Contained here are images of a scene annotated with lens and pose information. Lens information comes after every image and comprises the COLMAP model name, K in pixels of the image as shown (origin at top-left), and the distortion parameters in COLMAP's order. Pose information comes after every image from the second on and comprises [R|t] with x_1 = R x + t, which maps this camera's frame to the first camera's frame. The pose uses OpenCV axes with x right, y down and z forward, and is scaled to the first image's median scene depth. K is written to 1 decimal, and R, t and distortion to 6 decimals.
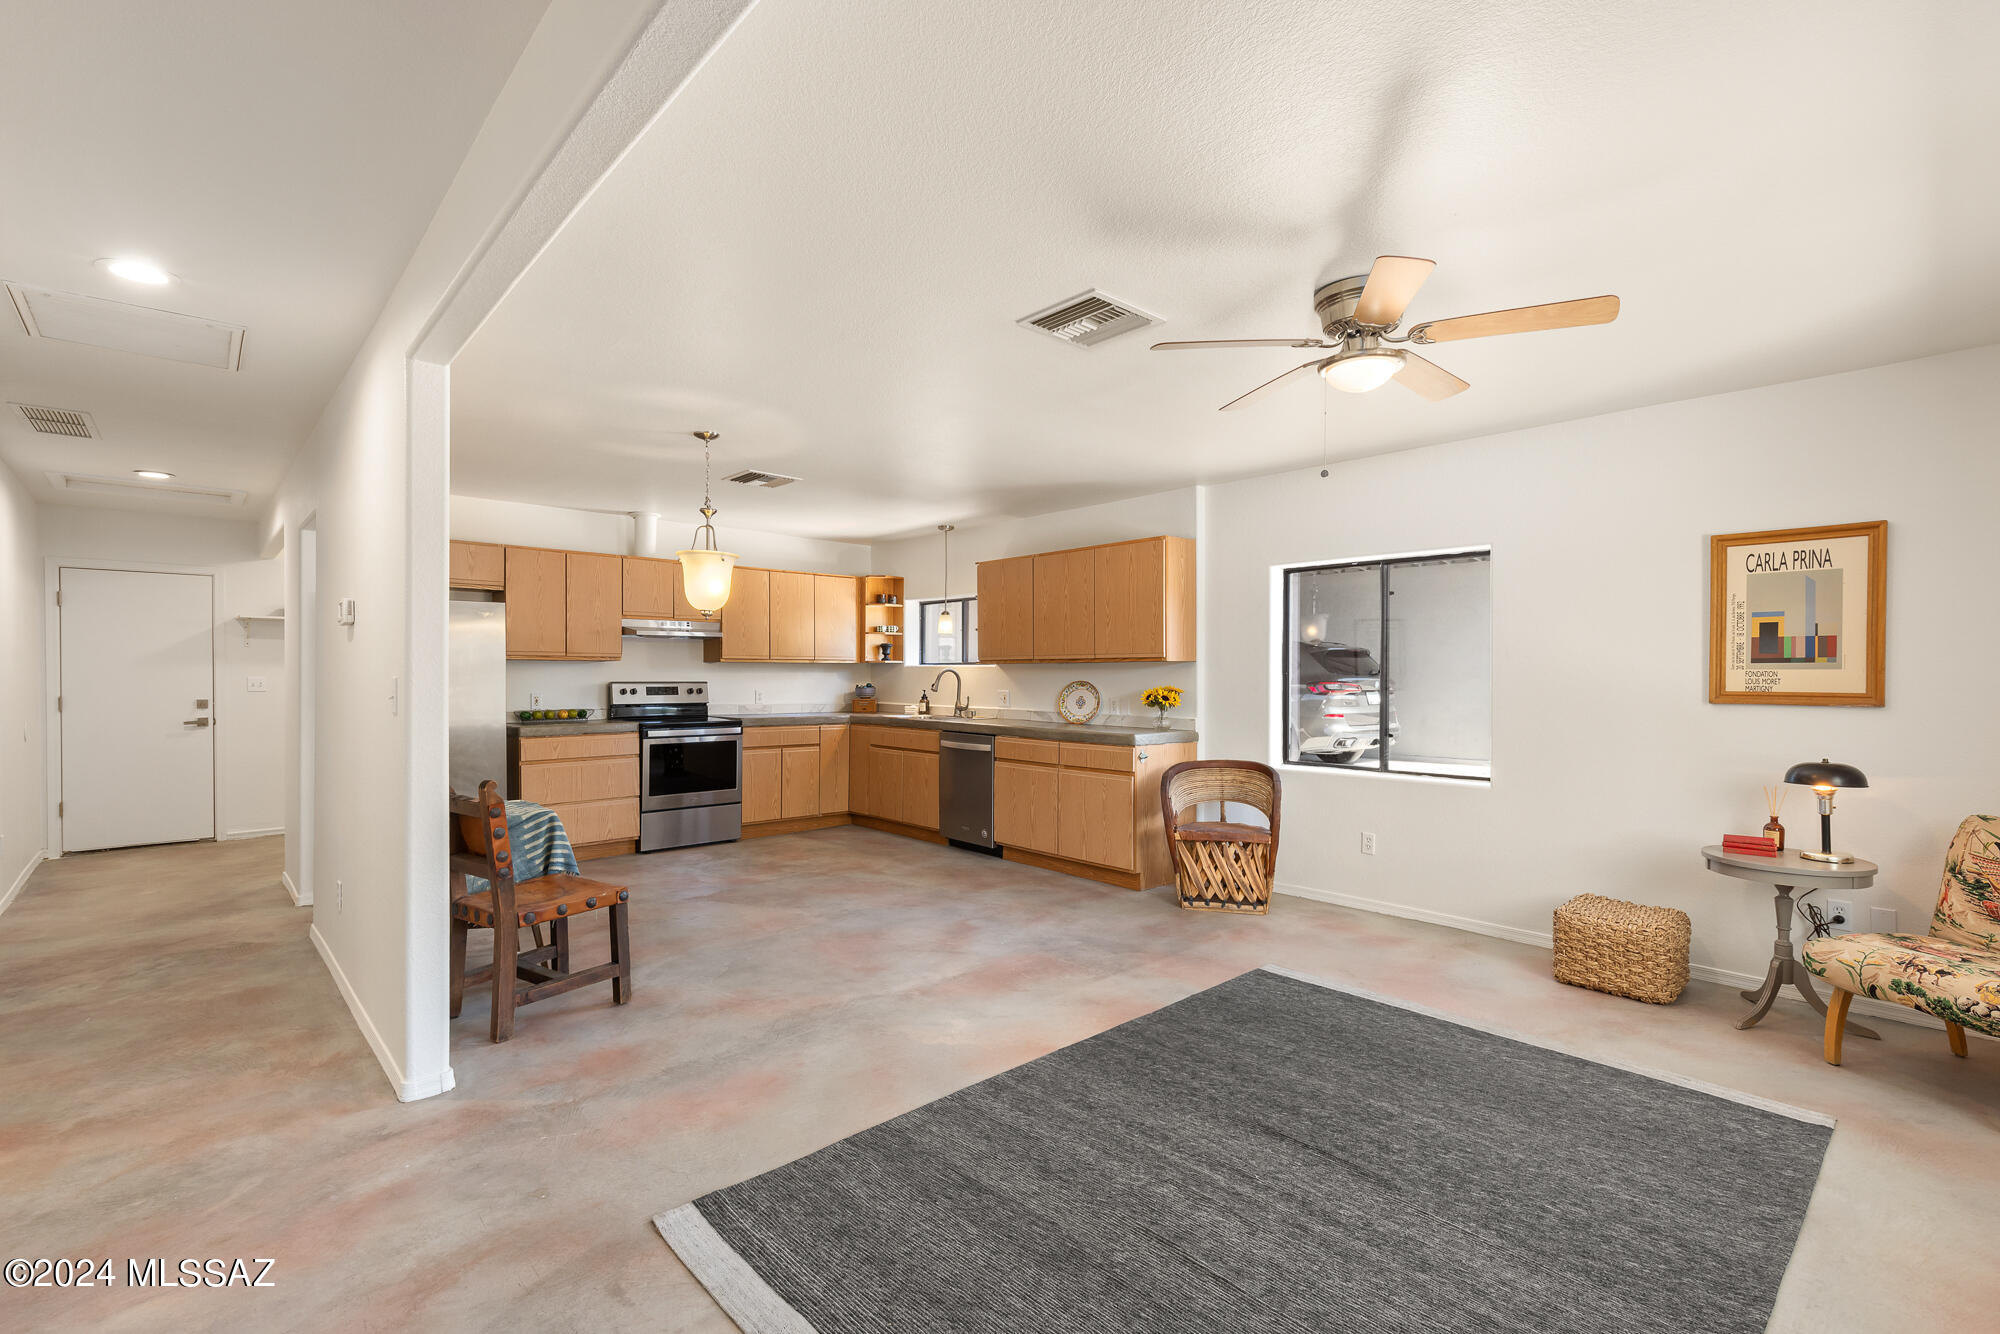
lens RADIAL K [[913.3, 0, 1007.8], [0, 913.3, 668.1], [0, 0, 1]] dist [-0.000690, -0.000049]
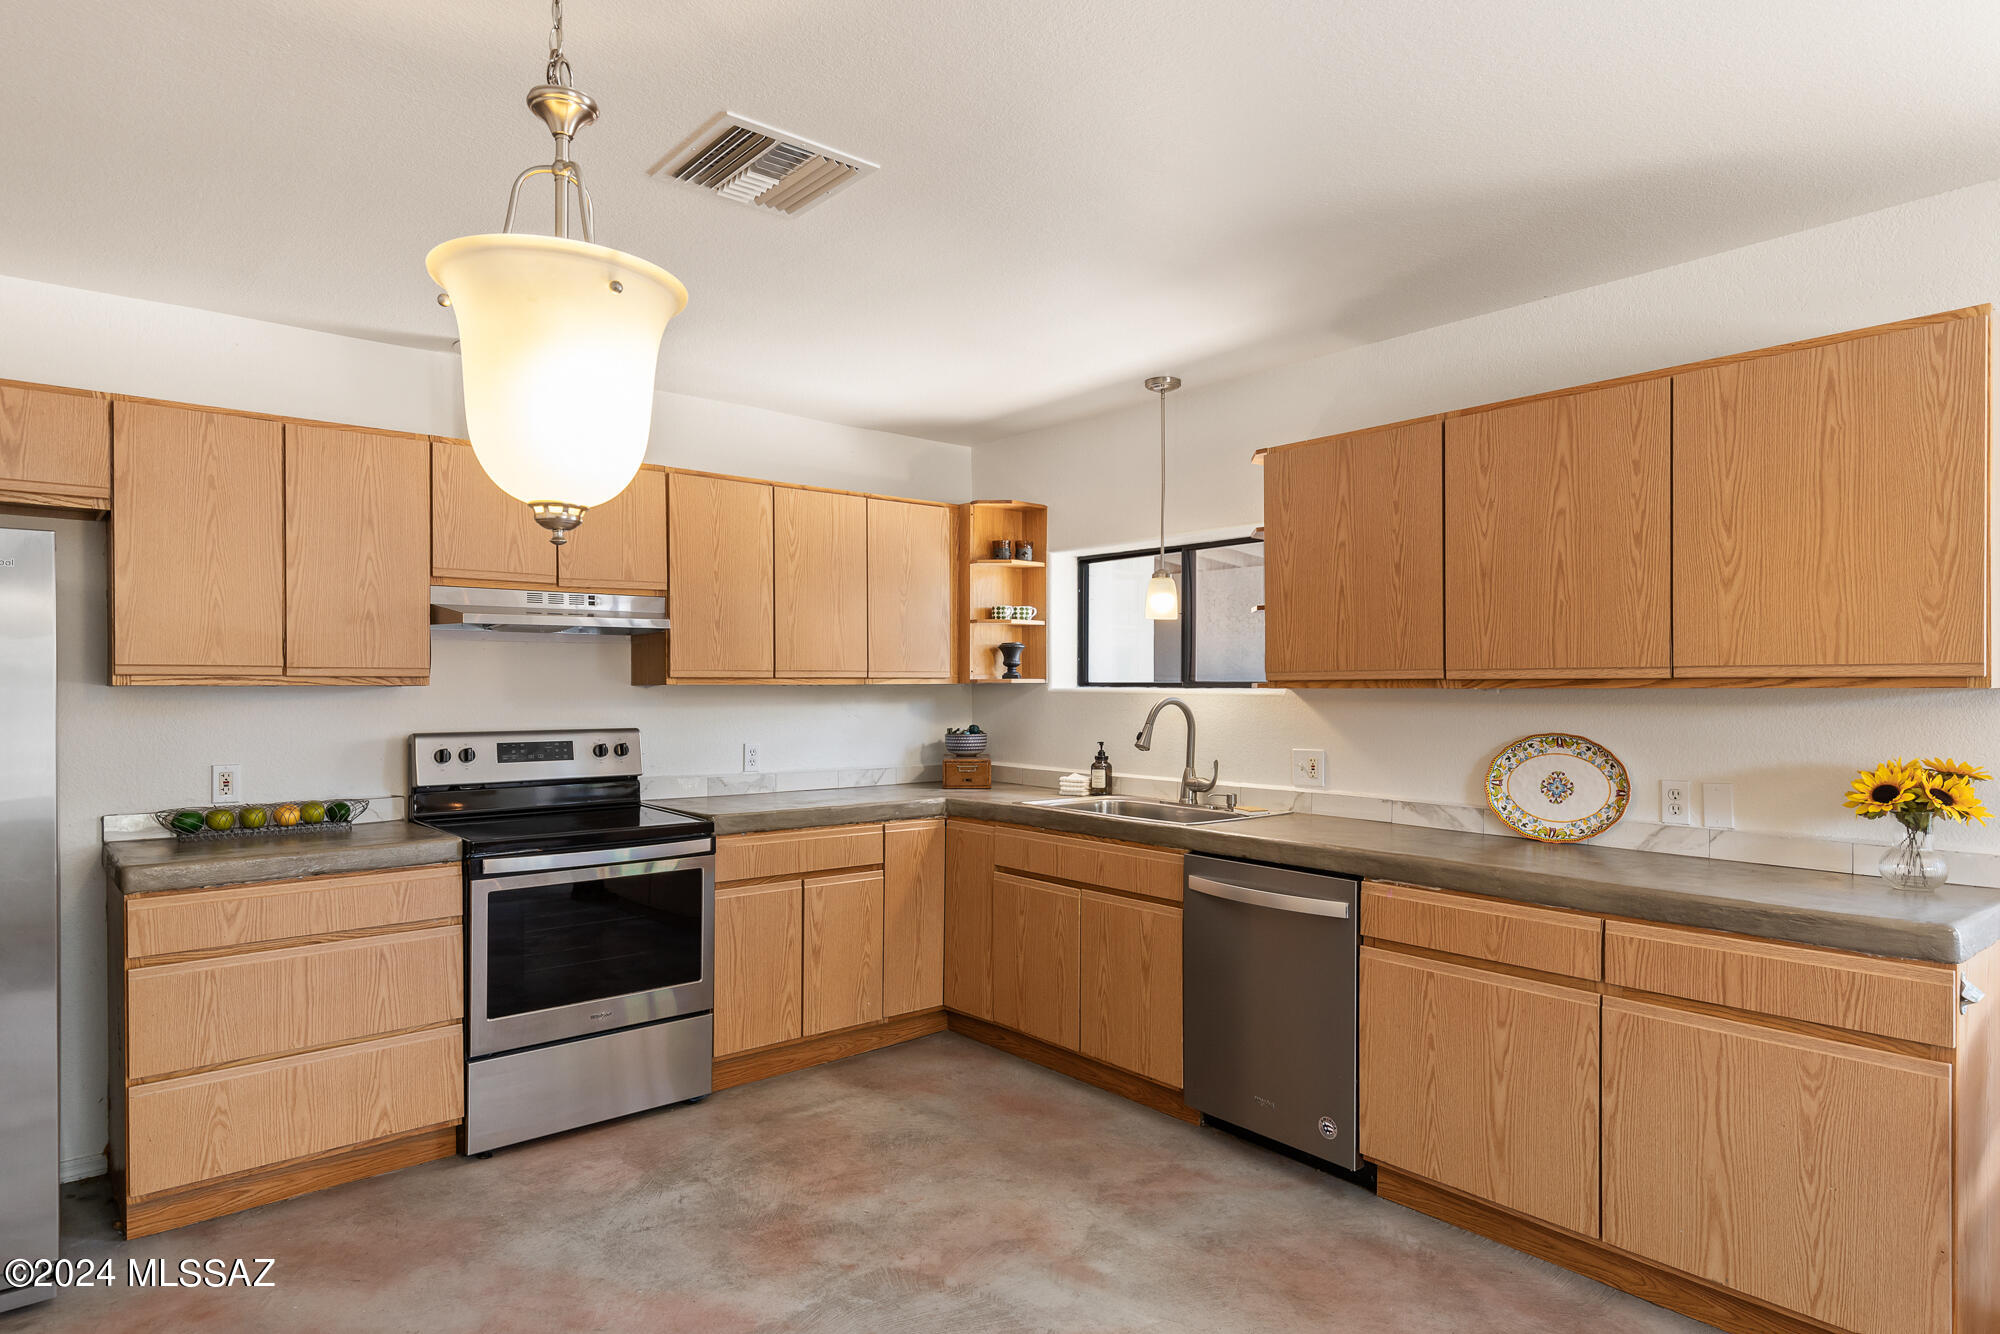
lens RADIAL K [[1141.6, 0, 995.4], [0, 1141.6, 675.3], [0, 0, 1]] dist [0.005743, 0.001181]
pose [[0.998829, -0.003809, -0.048239, -0.134041], [0.003756, 0.999992, -0.001176, -0.010961], [0.048243, 0.000994, 0.998835, 0.475454]]
